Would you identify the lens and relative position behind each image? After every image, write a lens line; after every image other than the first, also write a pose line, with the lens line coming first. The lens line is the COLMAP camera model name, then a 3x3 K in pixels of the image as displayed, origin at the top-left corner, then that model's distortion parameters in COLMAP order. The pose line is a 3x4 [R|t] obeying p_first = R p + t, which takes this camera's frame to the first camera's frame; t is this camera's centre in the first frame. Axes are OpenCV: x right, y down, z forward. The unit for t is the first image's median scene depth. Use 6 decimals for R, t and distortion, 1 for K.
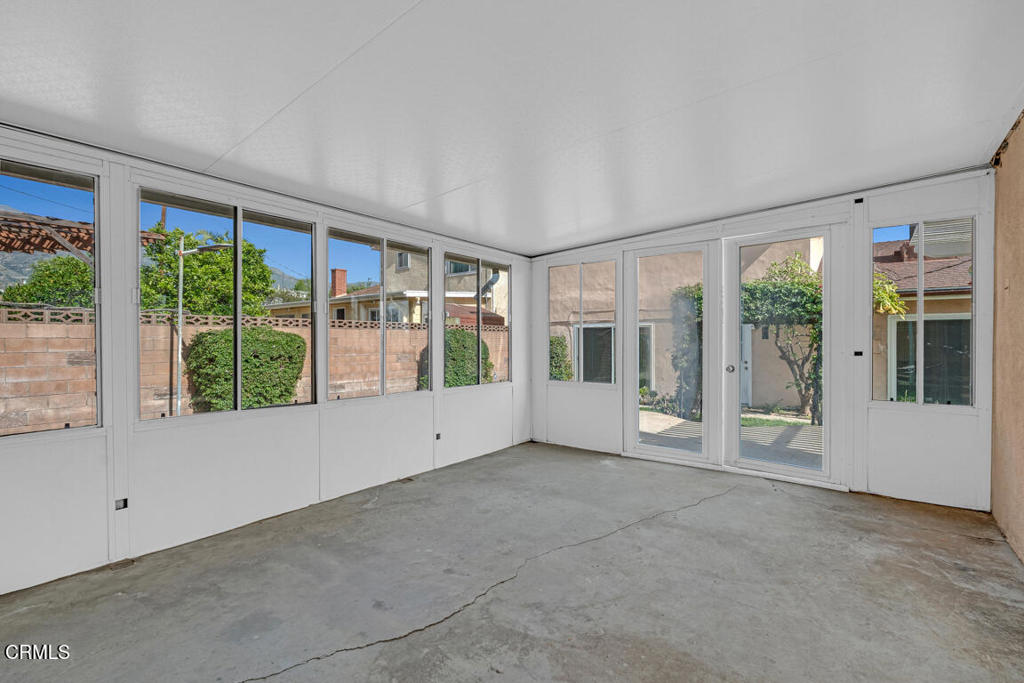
lens RADIAL K [[465.4, 0, 511.8], [0, 465.4, 341.4], [0, 0, 1]] dist [0.001599, 0.000098]
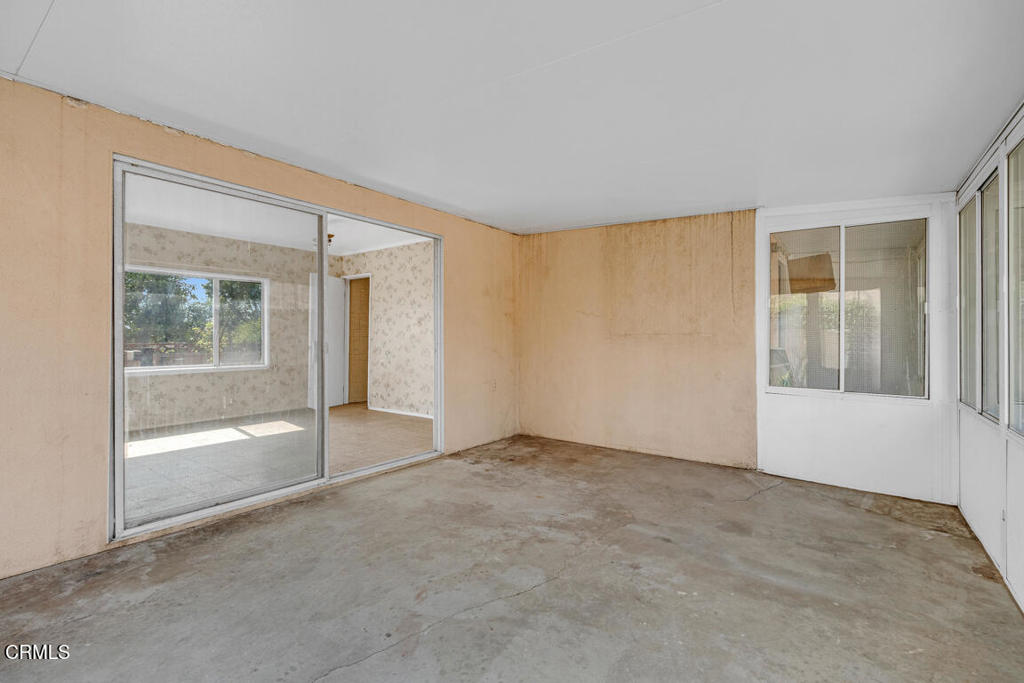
lens RADIAL K [[465.4, 0, 515.0], [0, 465.4, 338.3], [0, 0, 1]] dist [0.001599, 0.000098]
pose [[-0.999598, -0.003368, -0.028134, 0.154341], [-0.003525, 0.999978, 0.005545, 0.003882], [0.028115, 0.005642, -0.999589, 2.057437]]
